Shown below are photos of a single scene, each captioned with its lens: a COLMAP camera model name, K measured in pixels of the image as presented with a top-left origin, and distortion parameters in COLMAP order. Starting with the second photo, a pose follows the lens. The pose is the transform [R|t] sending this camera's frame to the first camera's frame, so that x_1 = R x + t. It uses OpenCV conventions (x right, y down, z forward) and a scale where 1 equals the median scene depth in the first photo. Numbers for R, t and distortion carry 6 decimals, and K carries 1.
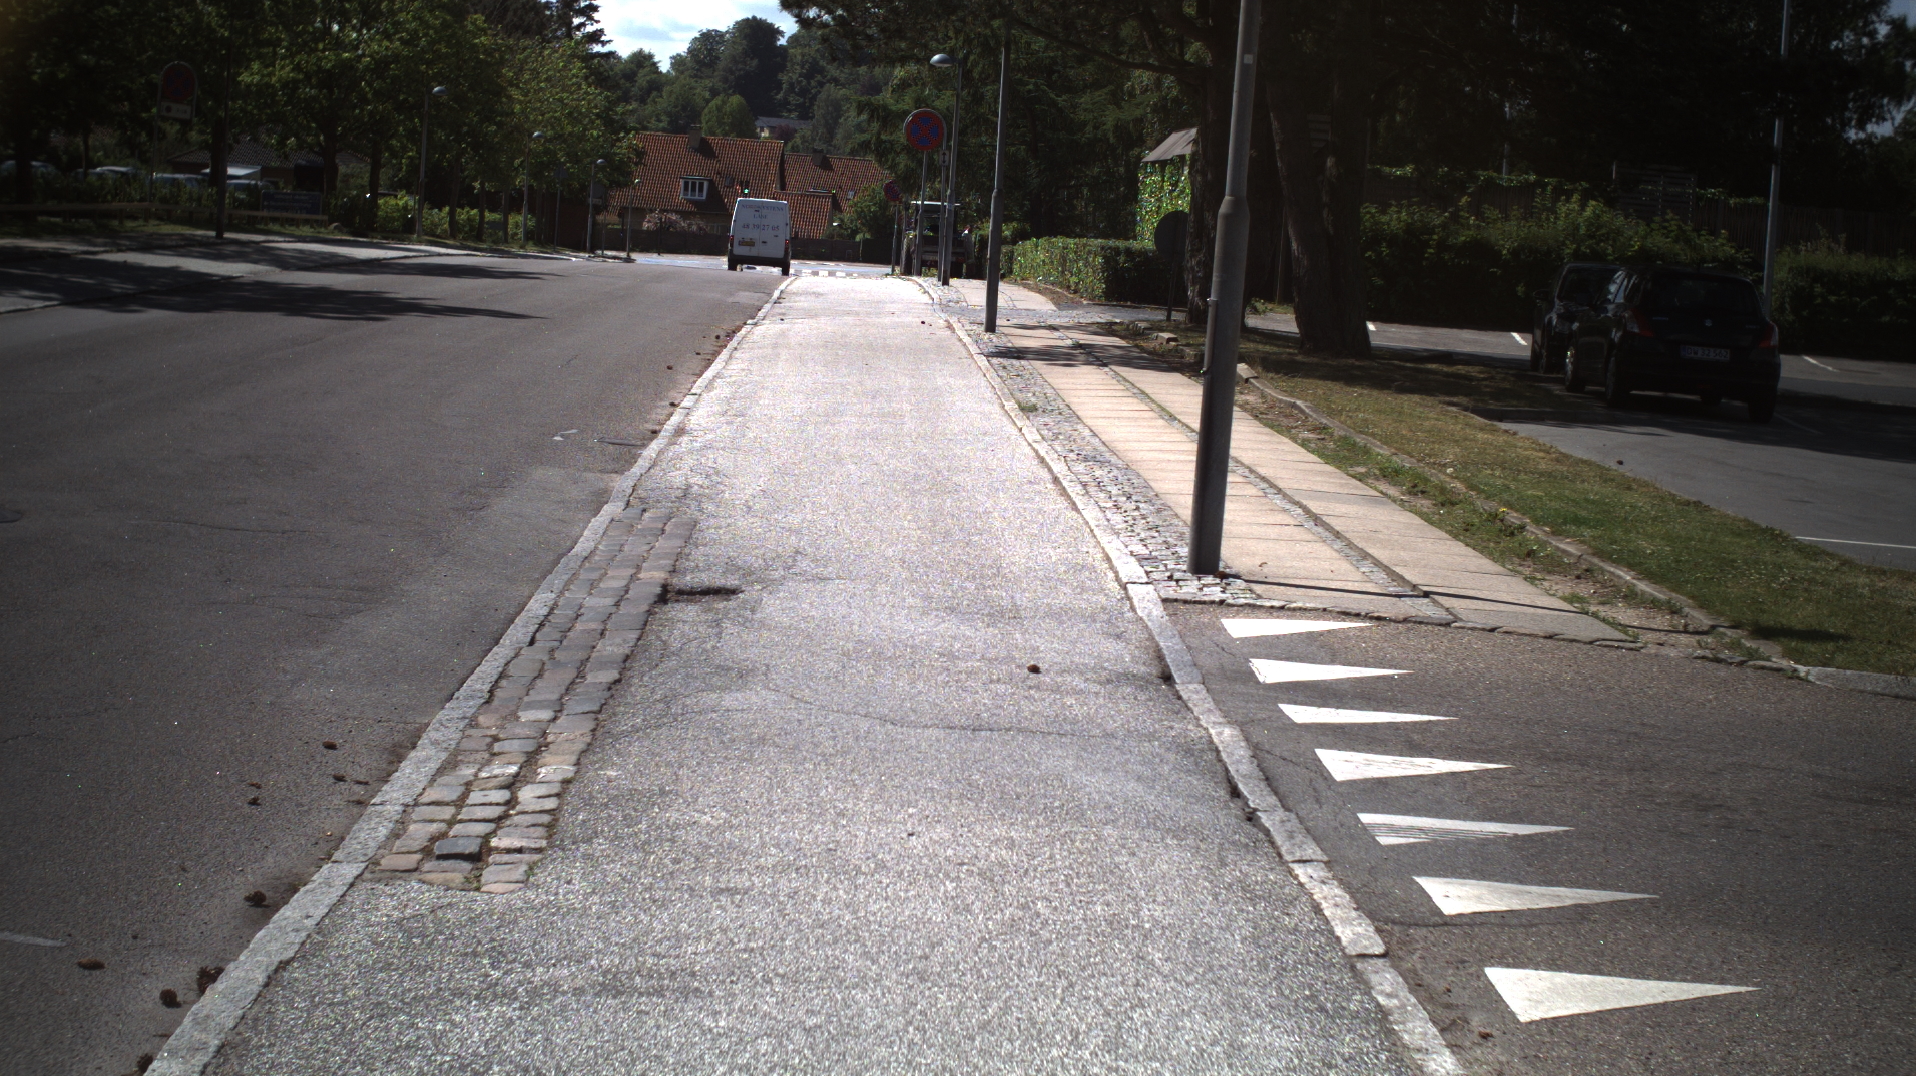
lens RADIAL K [[3291.8, 0, 958.0], [0, 3291.8, 538.0], [0, 0, 1]] dist [-0.309418, 0.535868]
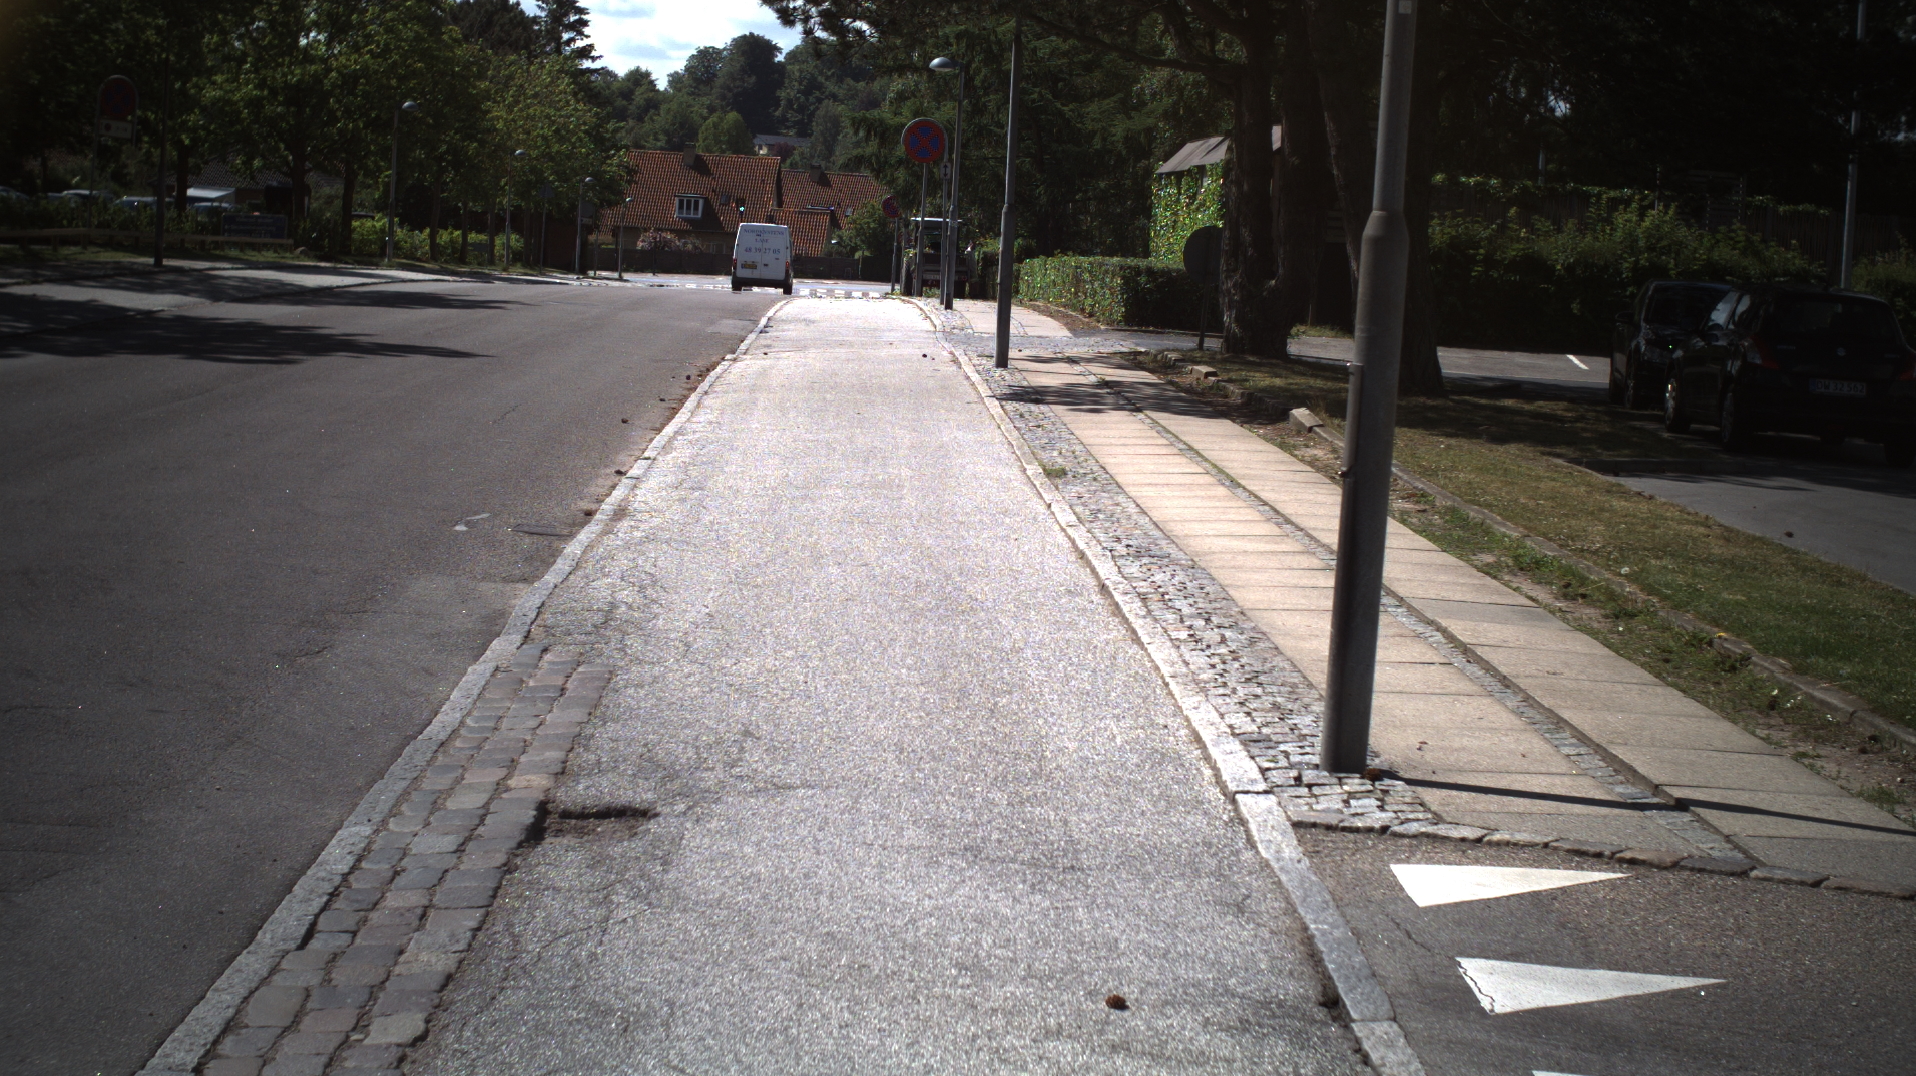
lens RADIAL K [[3291.8, 0, 958.0], [0, 3291.8, 538.0], [0, 0, 1]] dist [-0.309418, 0.535868]
pose [[0.999947, -0.010289, -0.001026, -0.001524], [0.010284, 0.999936, -0.004698, -0.014628], [0.001074, 0.004687, 0.999988, 0.138109]]
